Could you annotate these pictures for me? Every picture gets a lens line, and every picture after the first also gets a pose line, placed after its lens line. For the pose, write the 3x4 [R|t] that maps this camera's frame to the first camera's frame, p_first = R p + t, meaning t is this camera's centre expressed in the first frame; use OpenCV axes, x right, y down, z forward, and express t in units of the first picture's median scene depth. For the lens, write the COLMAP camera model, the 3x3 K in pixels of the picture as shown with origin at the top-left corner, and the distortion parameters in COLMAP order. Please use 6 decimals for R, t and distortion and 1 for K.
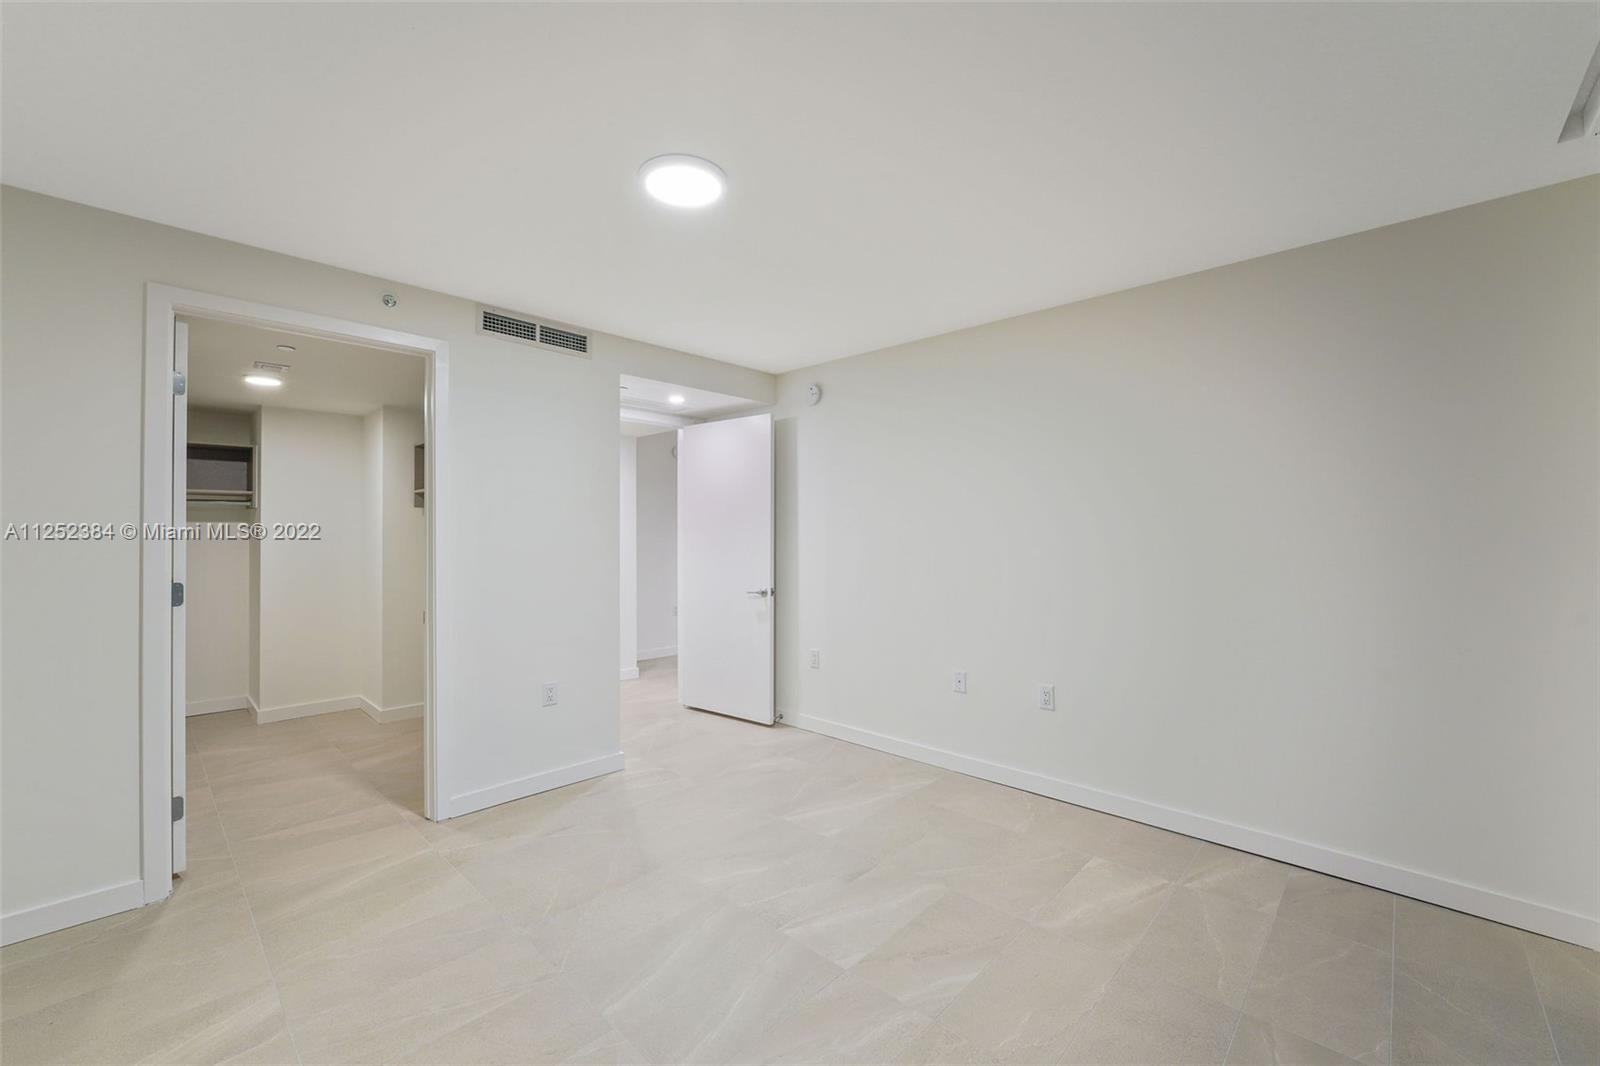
lens RADIAL K [[650.5, 0, 800.6], [0, 650.5, 535.1], [0, 0, 1]] dist [-0.022395, 0.004604]
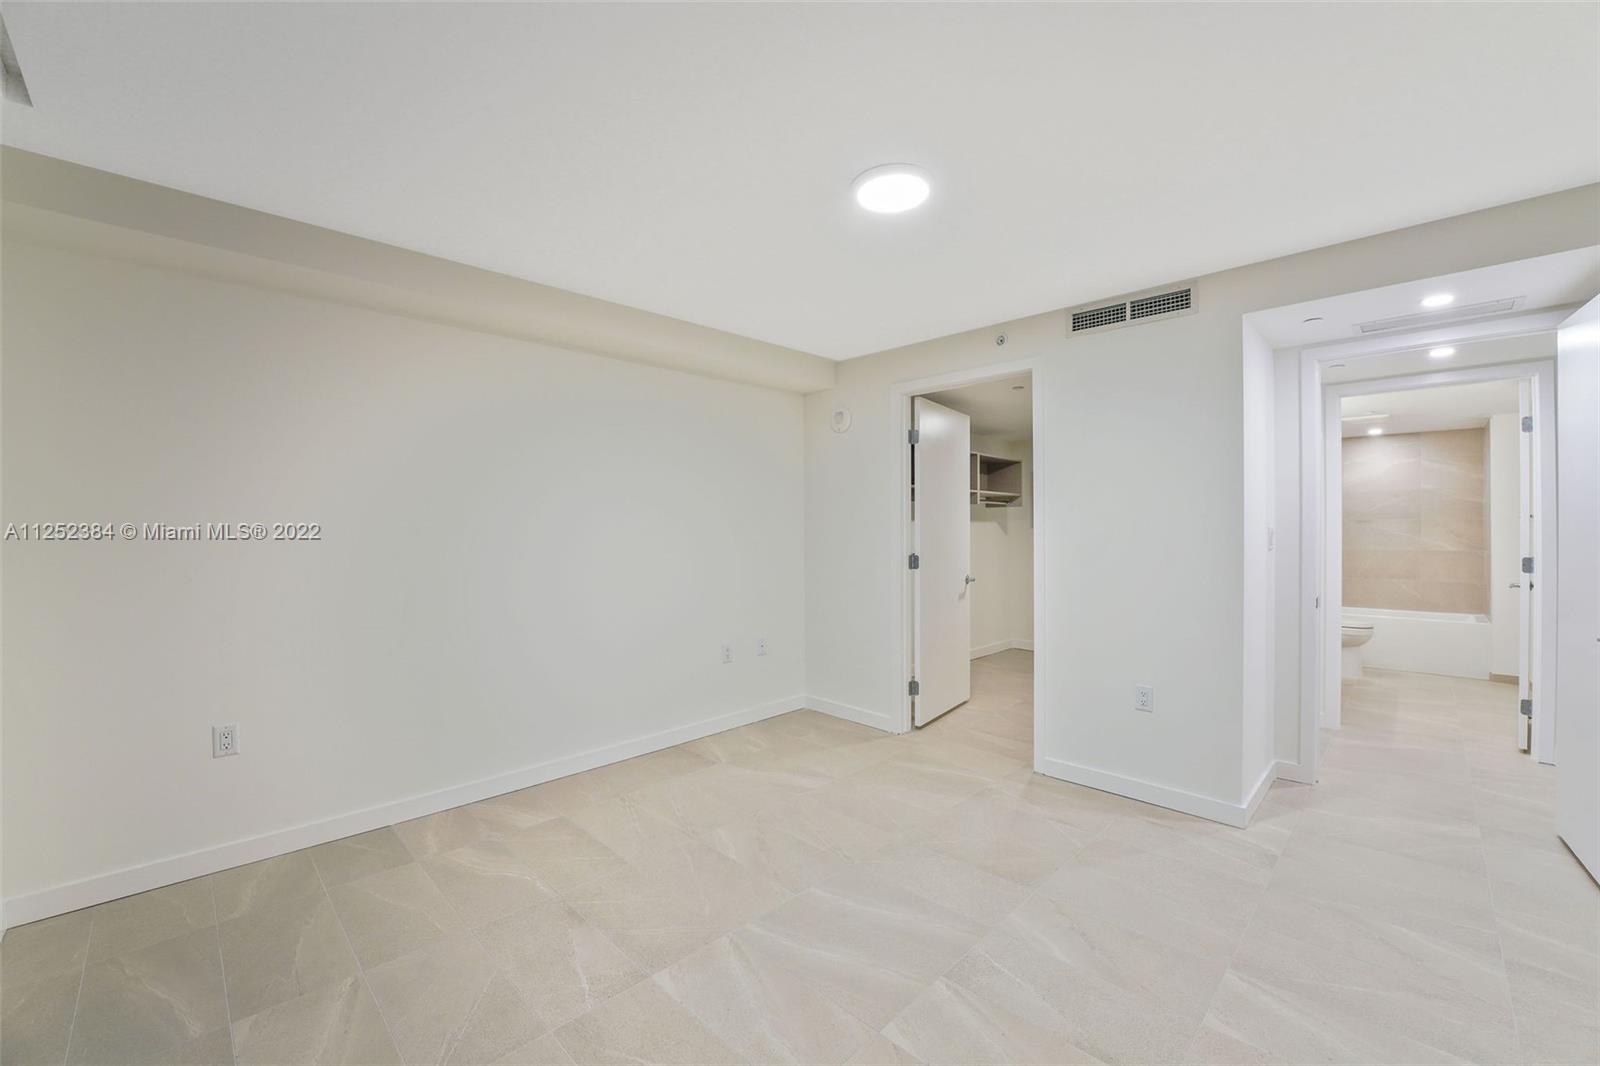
lens RADIAL K [[650.5, 0, 806.0], [0, 650.5, 537.1], [0, 0, 1]] dist [-0.022395, 0.004604]
pose [[-0.024302, 0.016344, -0.999571, 0.599734], [0.004548, 0.999858, 0.016238, -0.000874], [0.999694, -0.004151, -0.024373, 0.603172]]
